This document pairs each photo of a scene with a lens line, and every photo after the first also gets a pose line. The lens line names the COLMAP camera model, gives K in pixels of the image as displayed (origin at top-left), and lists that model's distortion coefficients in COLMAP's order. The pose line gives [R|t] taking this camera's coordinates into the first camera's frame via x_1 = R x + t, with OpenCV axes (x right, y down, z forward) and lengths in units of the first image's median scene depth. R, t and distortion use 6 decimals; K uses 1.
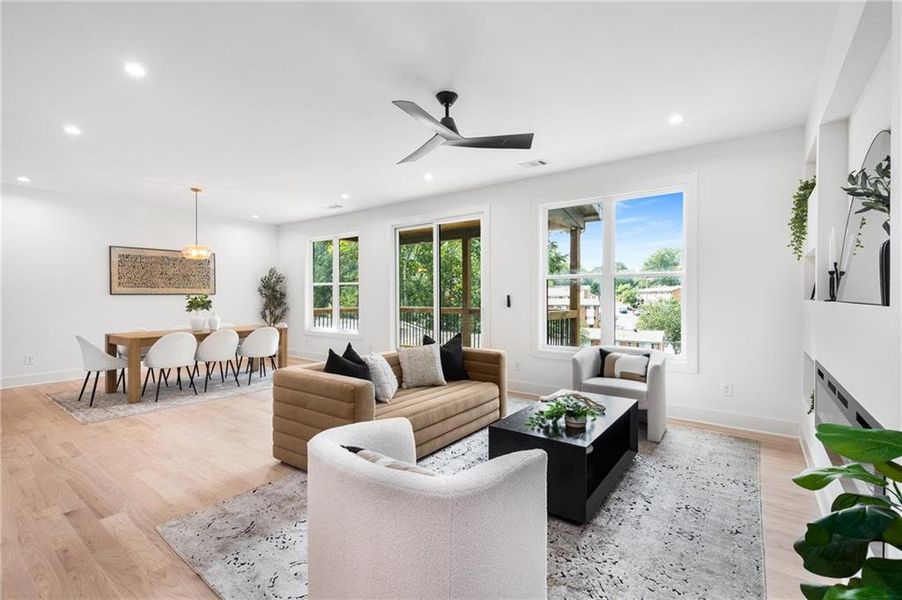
lens RADIAL K [[408.3, 0, 451.8], [0, 408.3, 296.1], [0, 0, 1]] dist [0.008418, -0.000179]
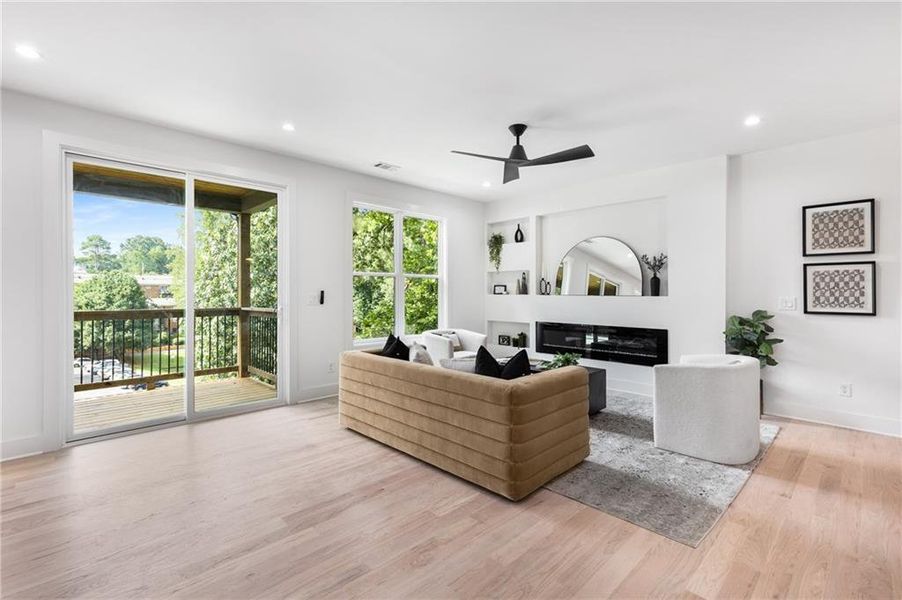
lens RADIAL K [[408.3, 0, 460.1], [0, 408.3, 297.0], [0, 0, 1]] dist [0.008418, -0.000179]
pose [[0.139363, -0.015517, 0.990120, -0.613439], [-0.001362, 0.999873, 0.015862, -0.002343], [-0.990240, -0.003559, 0.139324, 0.505076]]
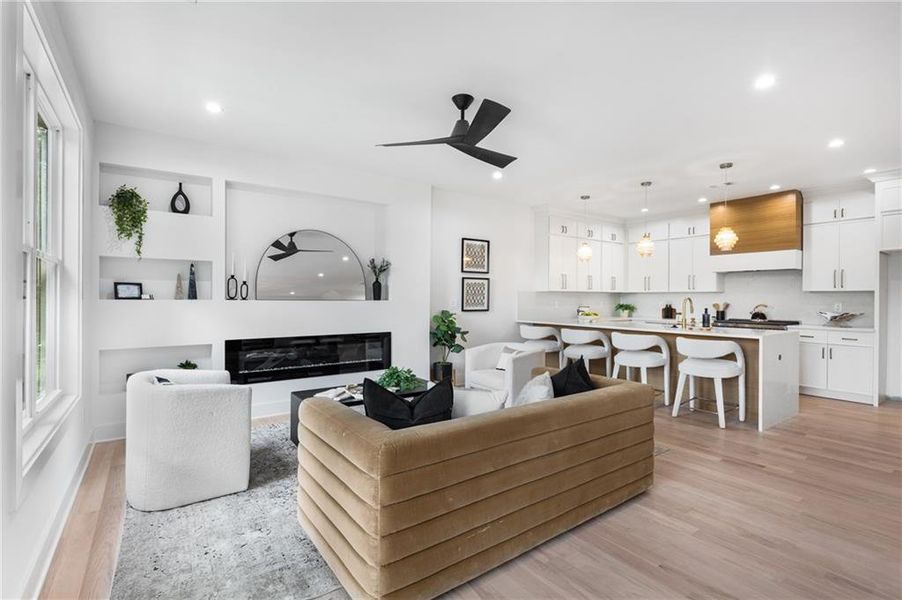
lens RADIAL K [[420.0, 0, 452.9], [0, 420.0, 297.4], [0, 0, 1]] dist [0.001083, -0.001050]
pose [[-0.954149, -0.007672, 0.299233, -0.148749], [-0.007604, 0.999970, 0.001393, 0.000032], [-0.299235, -0.000946, -0.954179, 0.998370]]
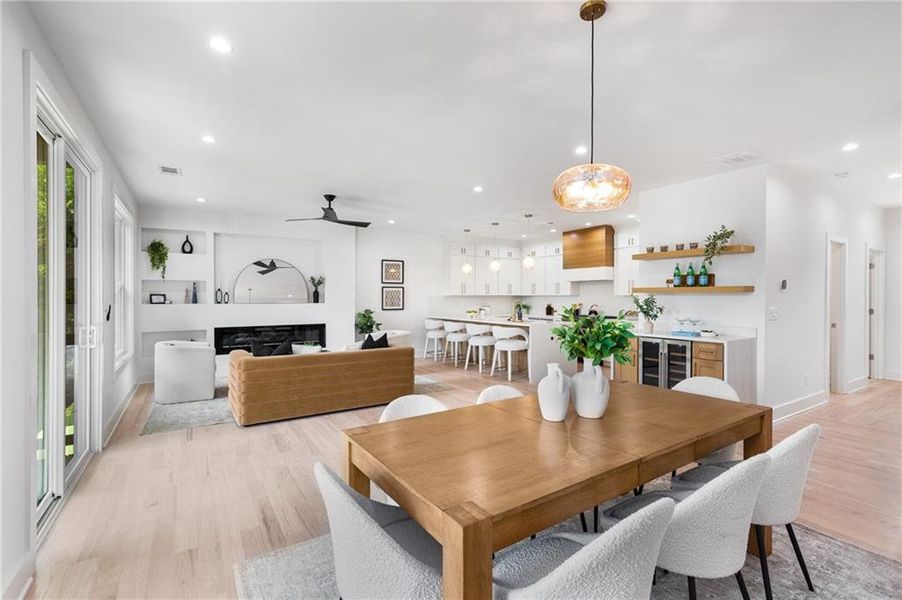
lens RADIAL K [[408.3, 0, 451.3], [0, 408.3, 296.7], [0, 0, 1]] dist [0.008418, -0.000179]
pose [[-0.936809, -0.003279, 0.349825, -0.588183], [-0.002917, 0.999995, 0.001562, -0.014792], [-0.349829, 0.000443, -0.936814, 1.278182]]
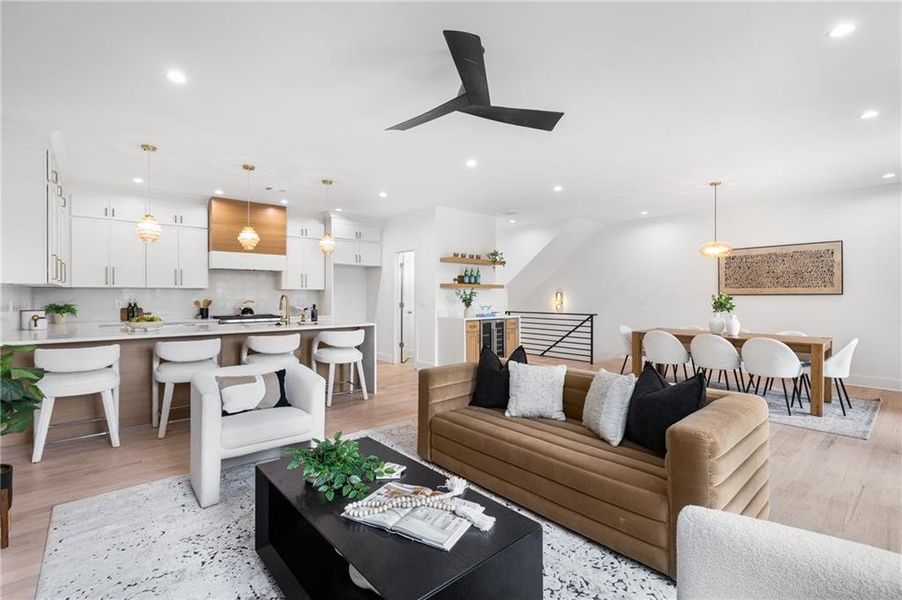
lens RADIAL K [[408.3, 0, 452.3], [0, 408.3, 295.0], [0, 0, 1]] dist [0.008418, -0.000179]
pose [[-0.218162, -0.002103, -0.975910, 0.396417], [-0.001486, 0.999997, -0.001823, -0.000878], [0.975911, 0.001052, -0.218164, 0.576781]]
